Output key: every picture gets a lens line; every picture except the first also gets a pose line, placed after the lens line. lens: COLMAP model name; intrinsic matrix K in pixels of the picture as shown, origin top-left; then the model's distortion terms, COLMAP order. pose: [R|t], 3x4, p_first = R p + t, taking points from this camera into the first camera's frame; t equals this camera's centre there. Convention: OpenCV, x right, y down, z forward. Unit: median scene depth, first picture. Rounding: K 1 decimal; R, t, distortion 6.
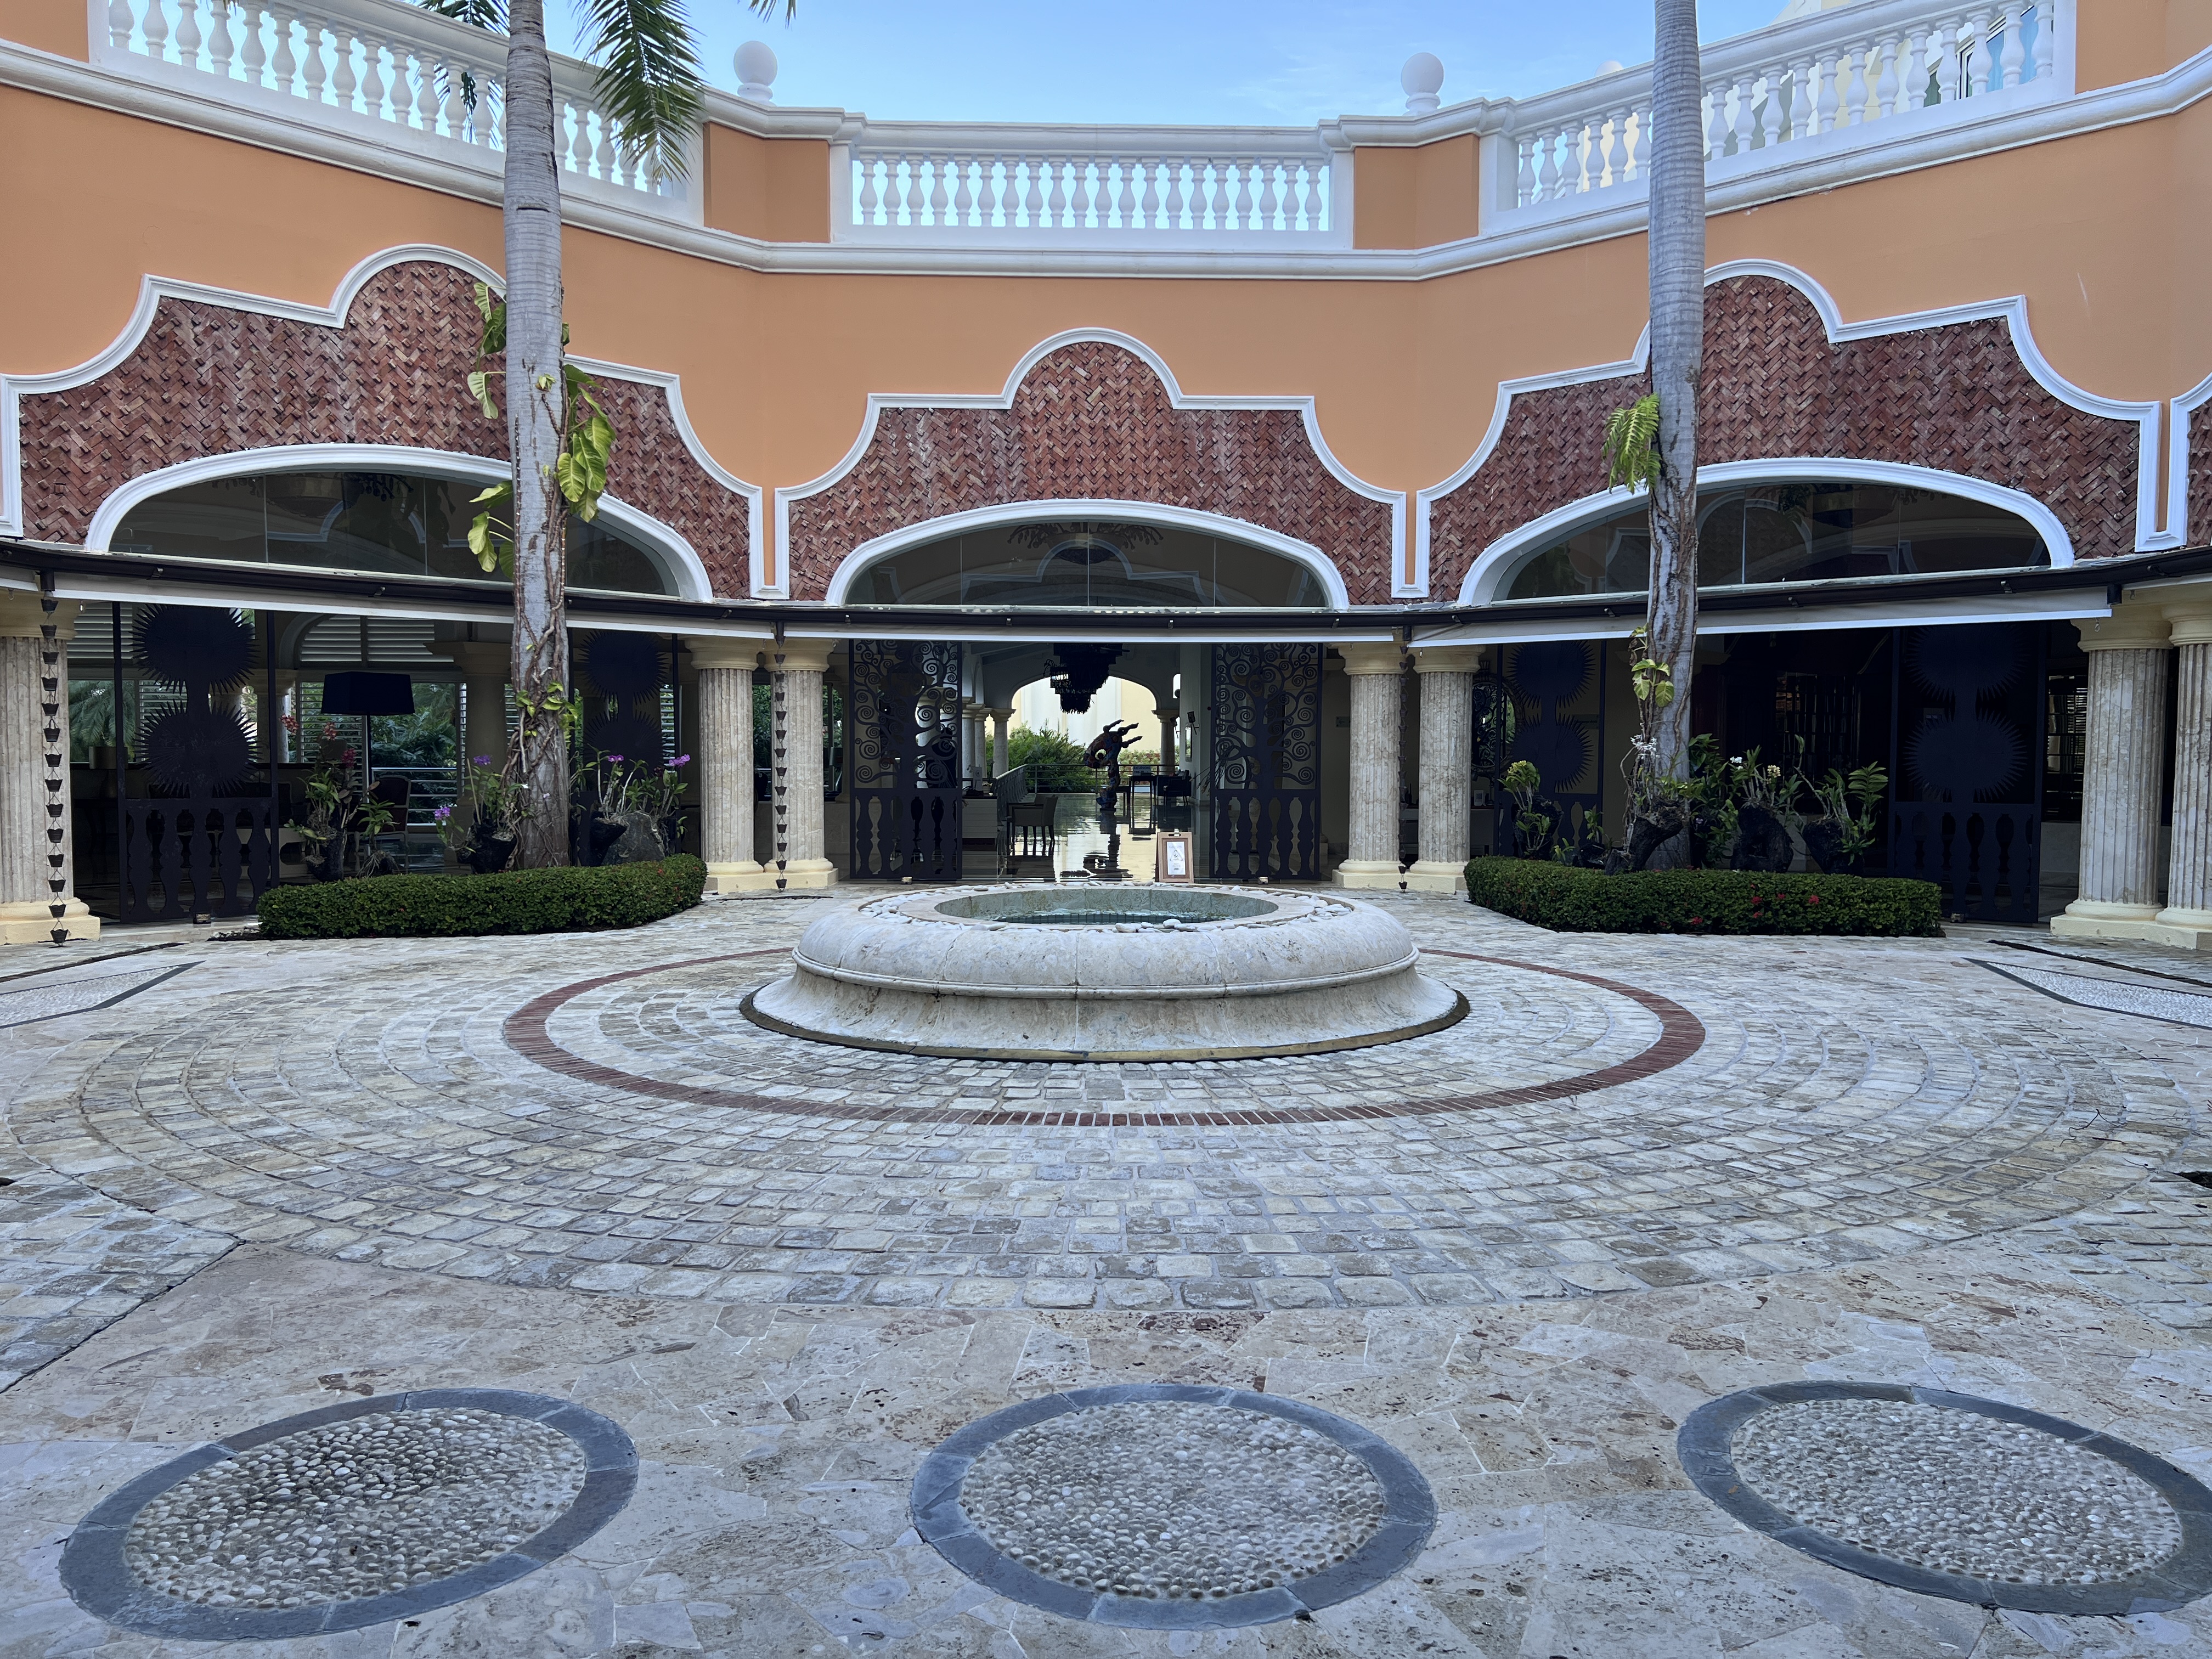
lens RADIAL K [[1659.7, 0, 1107.6], [0, 1659.7, 846.5], [0, 0, 1]] dist [0.073408, 0.006571]
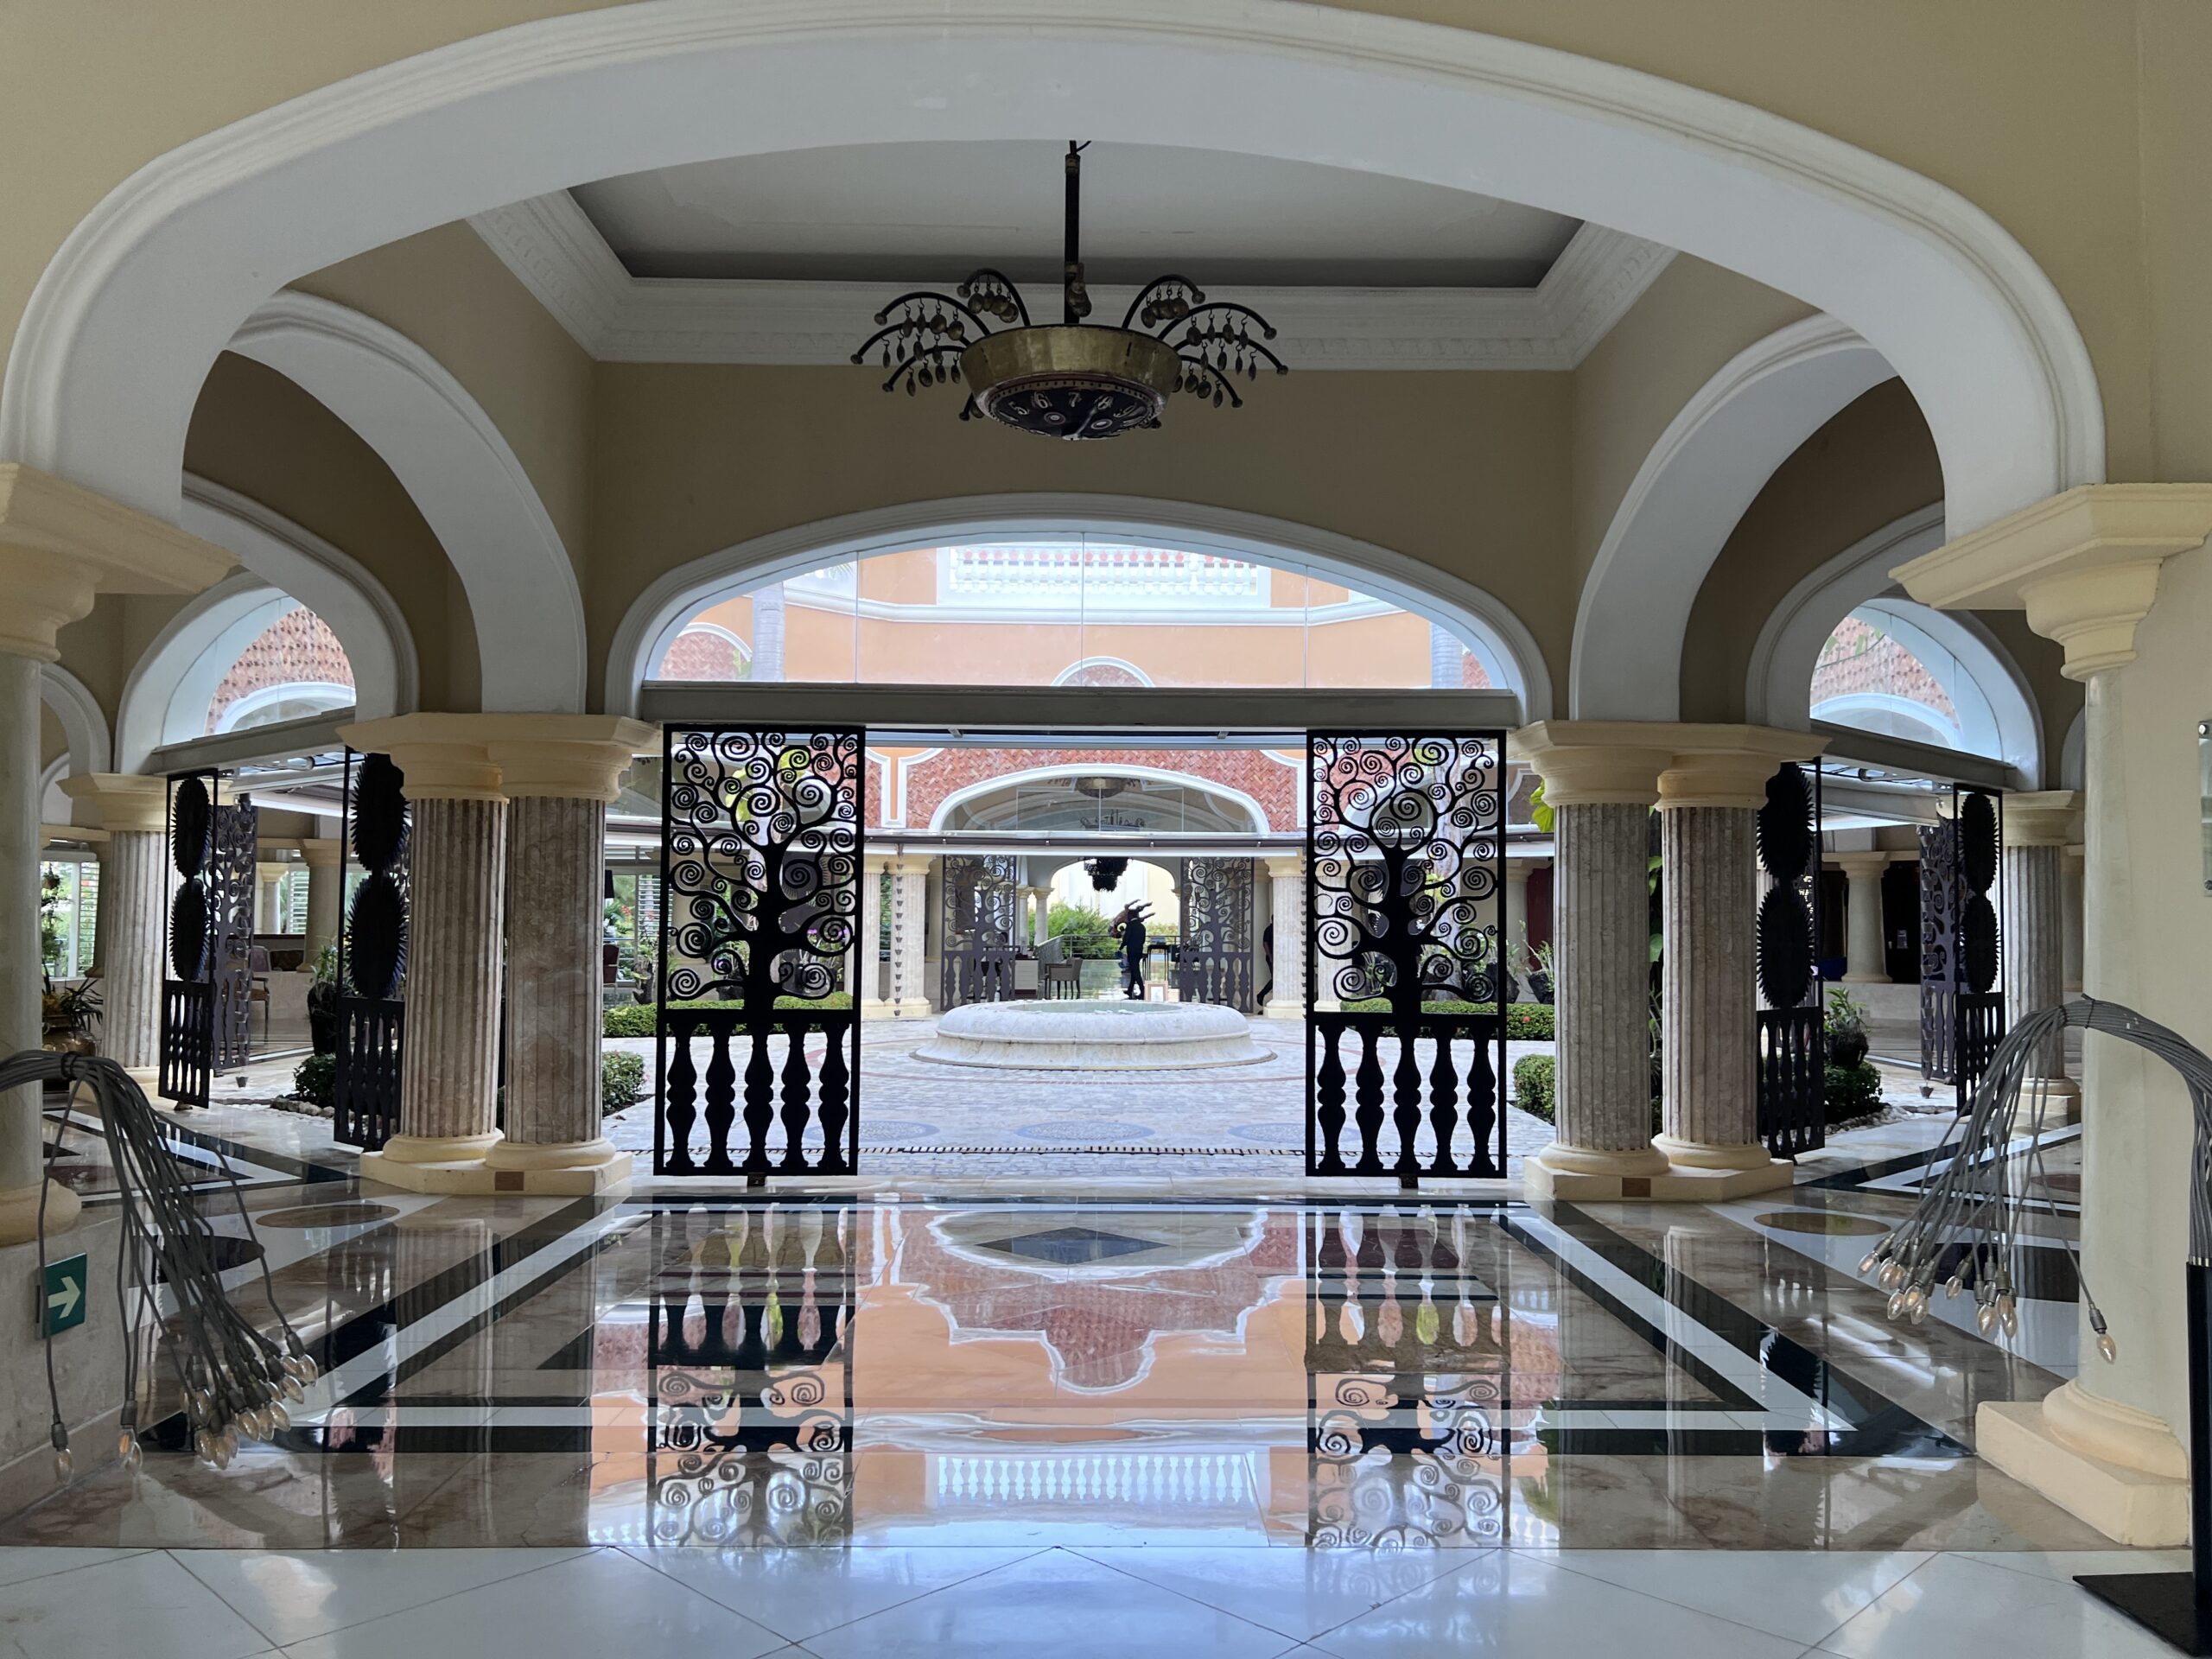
lens RADIAL K [[1659.7, 0, 1122.9], [0, 1659.7, 830.9], [0, 0, 1]] dist [0.073408, 0.006571]
pose [[0.999882, 0.003101, -0.015070, 0.033213], [-0.004771, 0.993685, -0.112101, 0.025608], [0.014627, 0.112159, 0.993583, -0.518840]]
